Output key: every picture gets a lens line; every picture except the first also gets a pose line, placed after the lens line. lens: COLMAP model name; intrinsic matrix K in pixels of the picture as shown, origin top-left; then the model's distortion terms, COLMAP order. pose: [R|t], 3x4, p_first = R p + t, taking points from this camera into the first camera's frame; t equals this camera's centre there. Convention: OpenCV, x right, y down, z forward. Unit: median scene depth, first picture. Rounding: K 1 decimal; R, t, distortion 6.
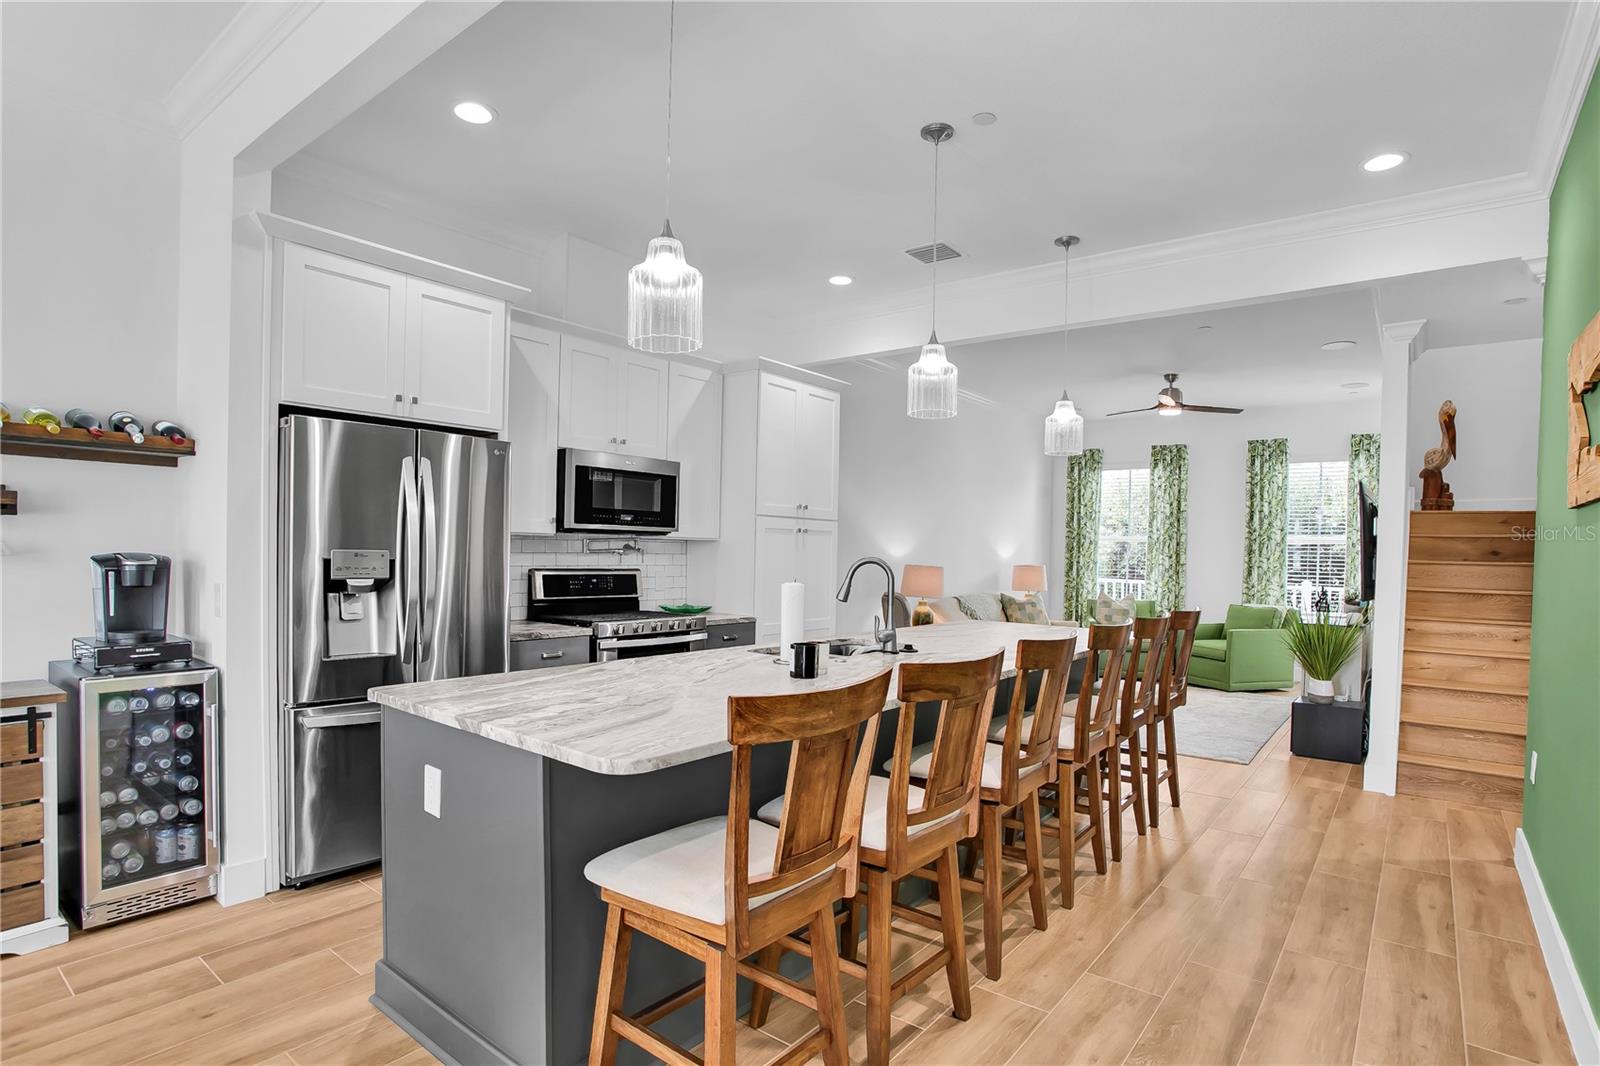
lens RADIAL K [[794.7, 0, 815.2], [0, 794.7, 575.9], [0, 0, 1]] dist [-0.064207, 0.025712]
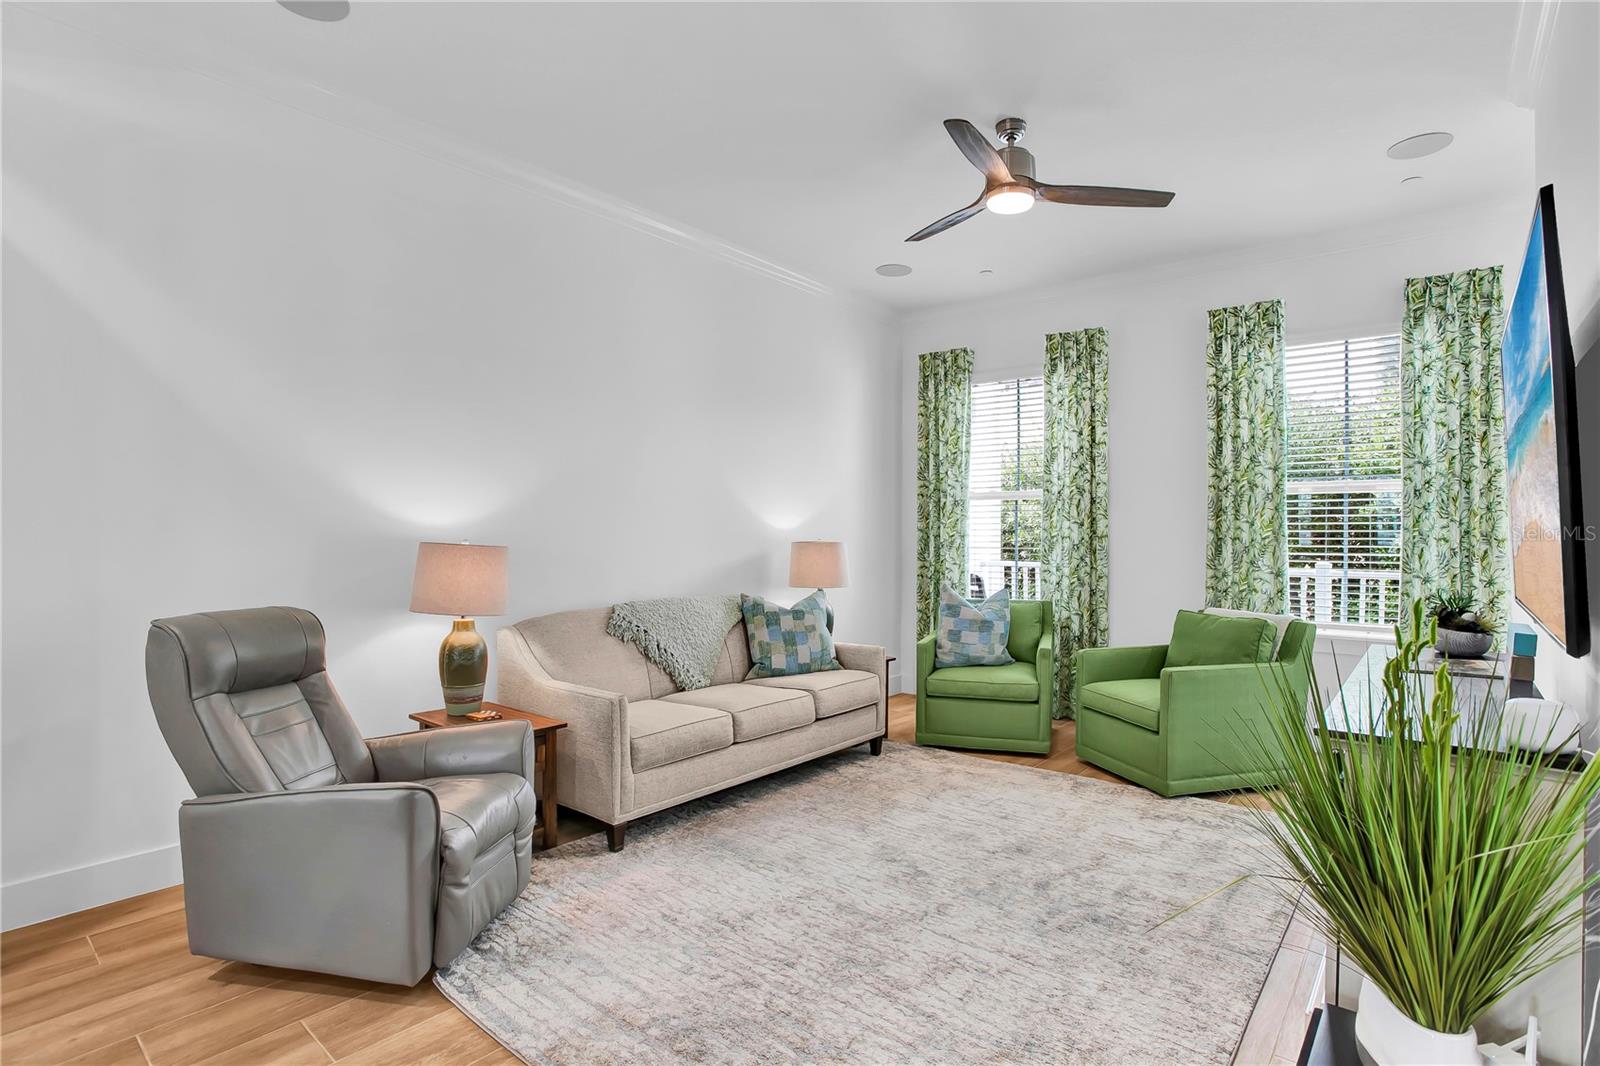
lens RADIAL K [[794.7, 0, 796.4], [0, 794.7, 537.8], [0, 0, 1]] dist [-0.064207, 0.025712]
pose [[0.999586, -0.012236, -0.026036, 0.588636], [0.011498, 0.999533, -0.028327, -0.000988], [0.026370, 0.028016, 0.999260, 0.951731]]
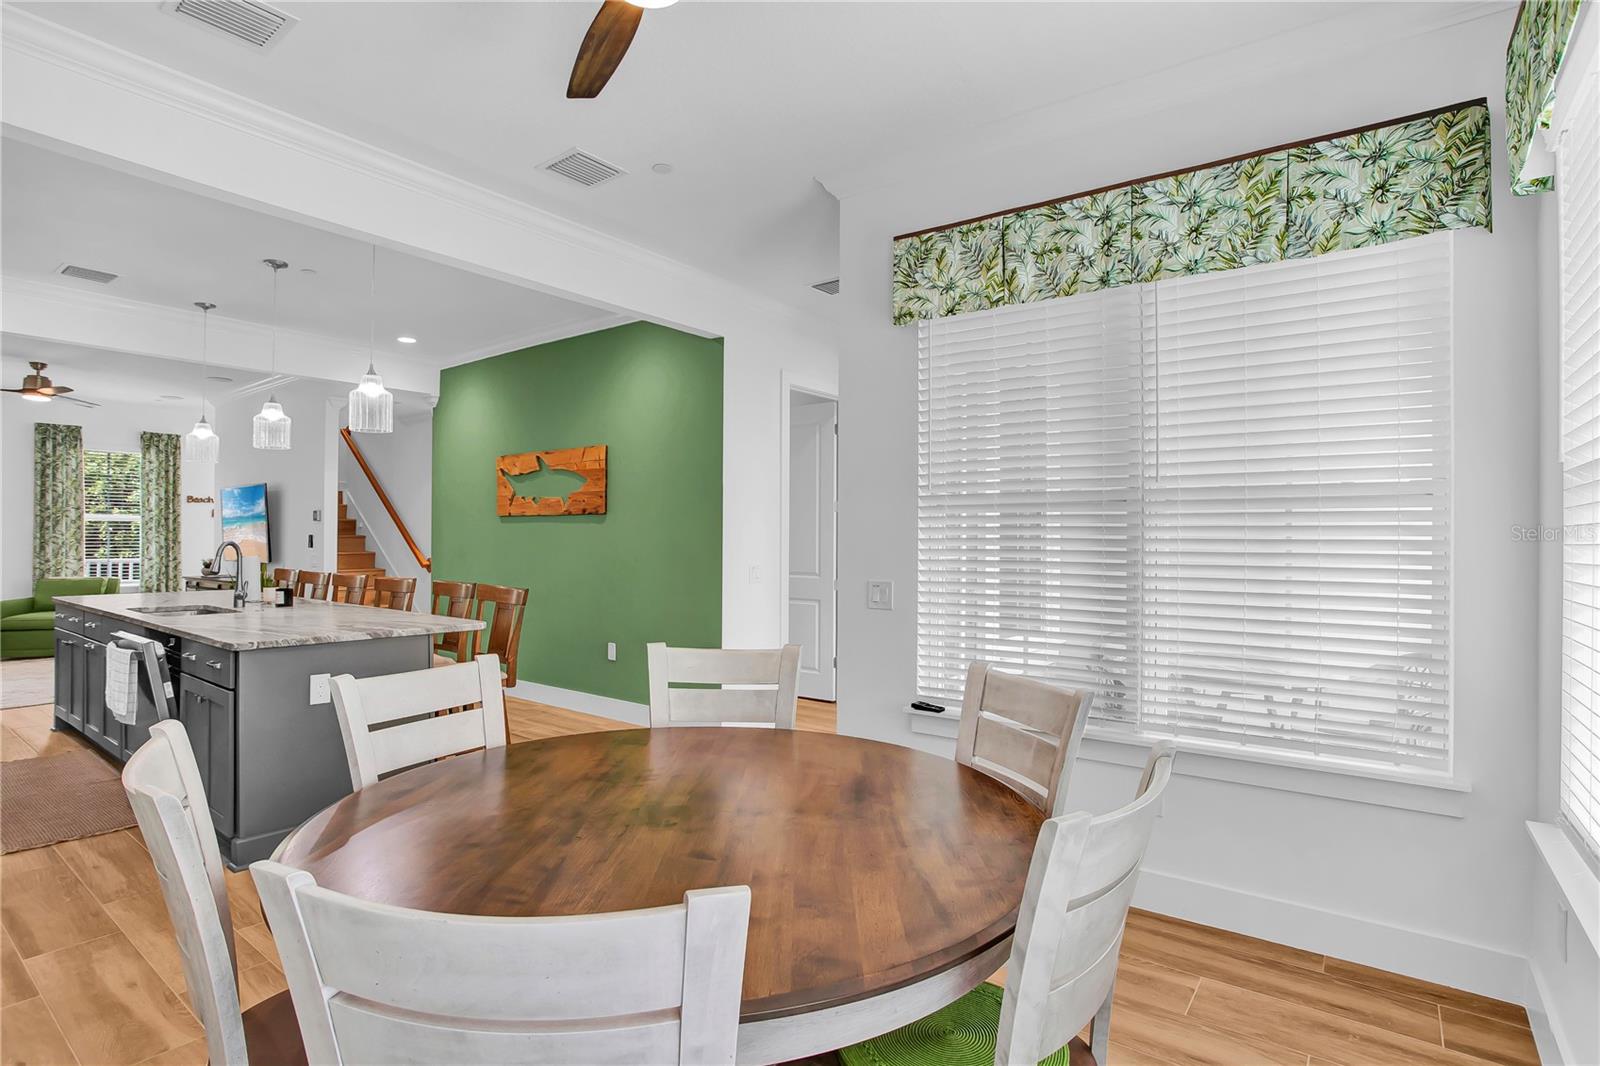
lens RADIAL K [[794.7, 0, 805.7], [0, 794.7, 530.2], [0, 0, 1]] dist [-0.064207, 0.025712]
pose [[-0.023116, -0.008104, 0.999700, -1.061684], [0.026104, 0.999621, 0.008707, -0.022284], [-0.999392, 0.026297, -0.022896, -0.015666]]
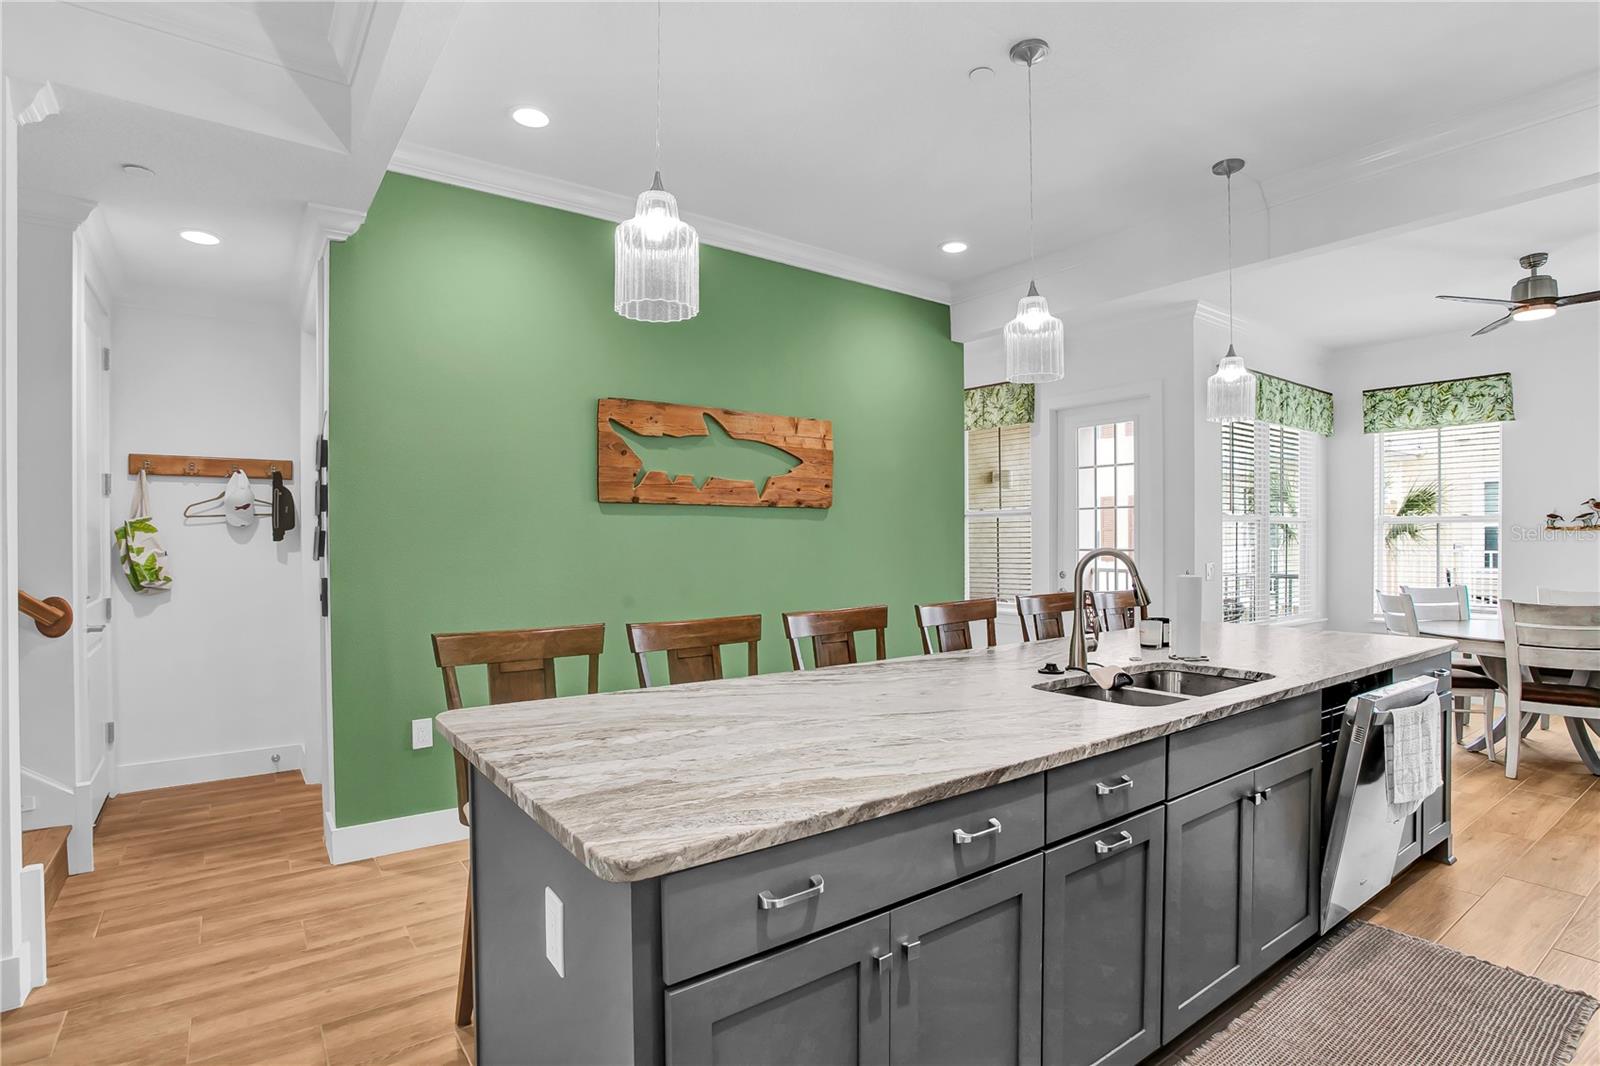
lens RADIAL K [[794.7, 0, 805.5], [0, 794.7, 543.5], [0, 0, 1]] dist [-0.064207, 0.025712]
pose [[-0.964412, -0.021021, 0.263567, 0.115287], [-0.009405, 0.998931, 0.045255, -0.049522], [-0.264236, 0.041166, -0.963579, 1.421477]]
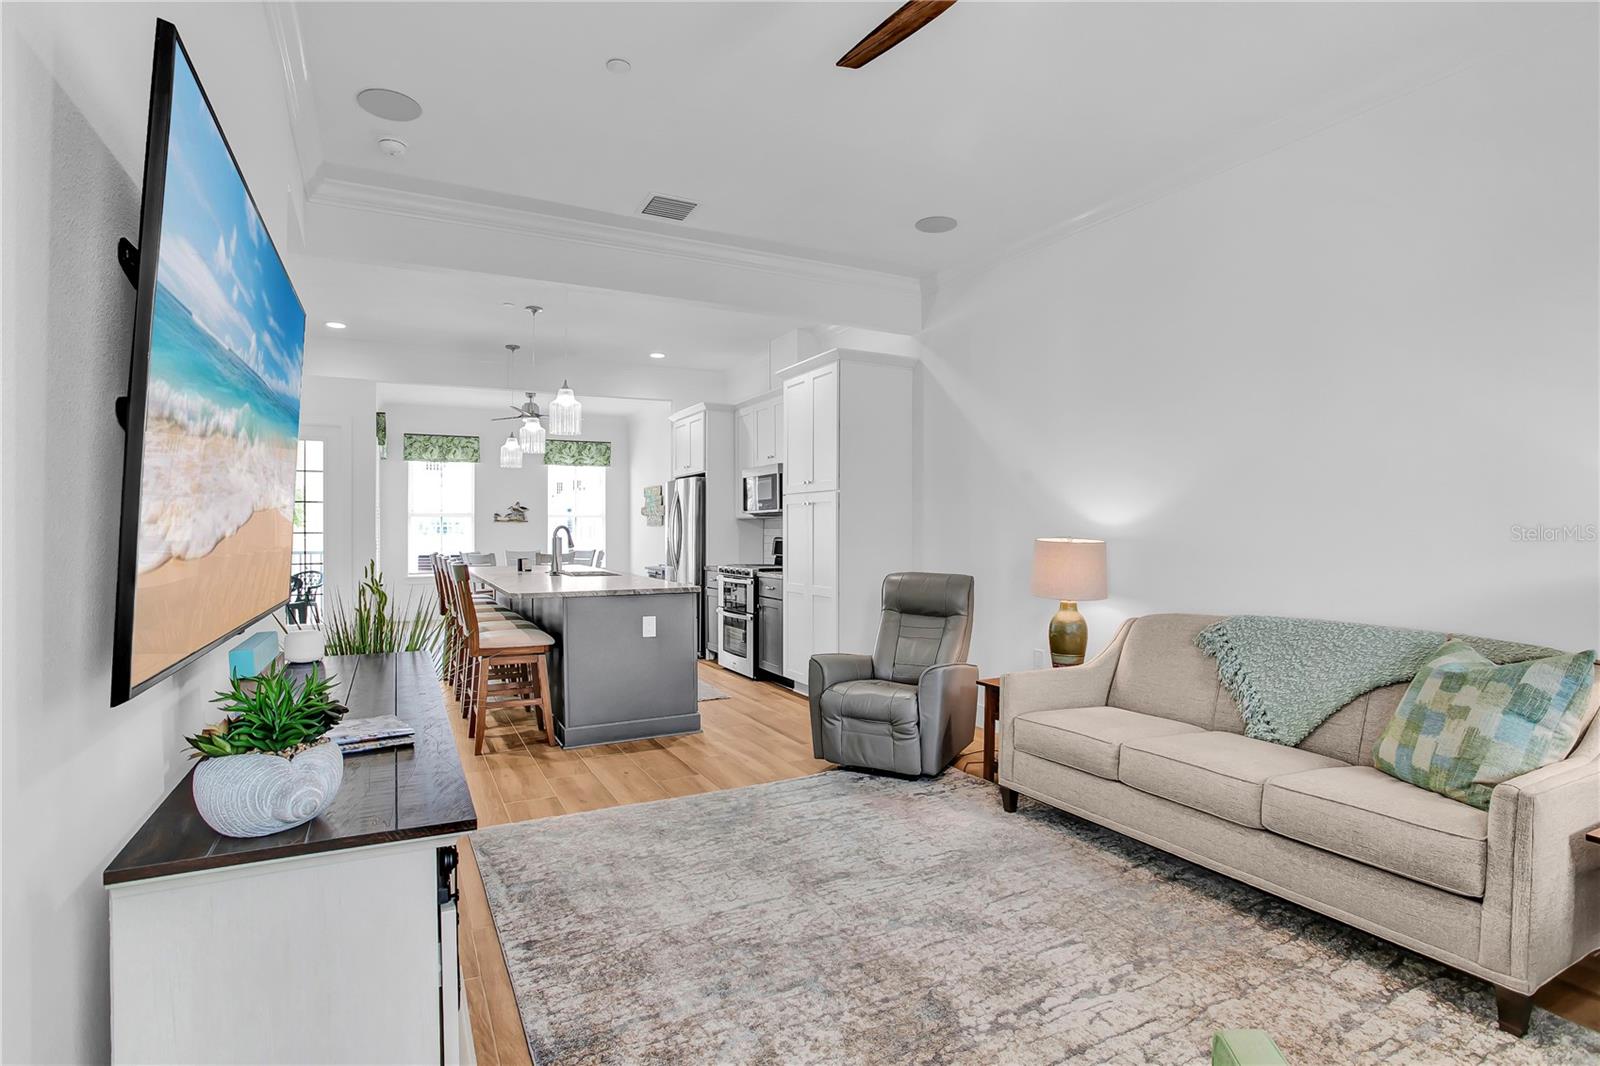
lens RADIAL K [[794.7, 0, 797.9], [0, 794.7, 531.0], [0, 0, 1]] dist [-0.064207, 0.025712]
pose [[-0.412372, -0.018814, -0.910821, 1.262882], [-0.035879, 0.999346, -0.004399, -0.016788], [0.910309, 0.030865, -0.412778, 1.830159]]
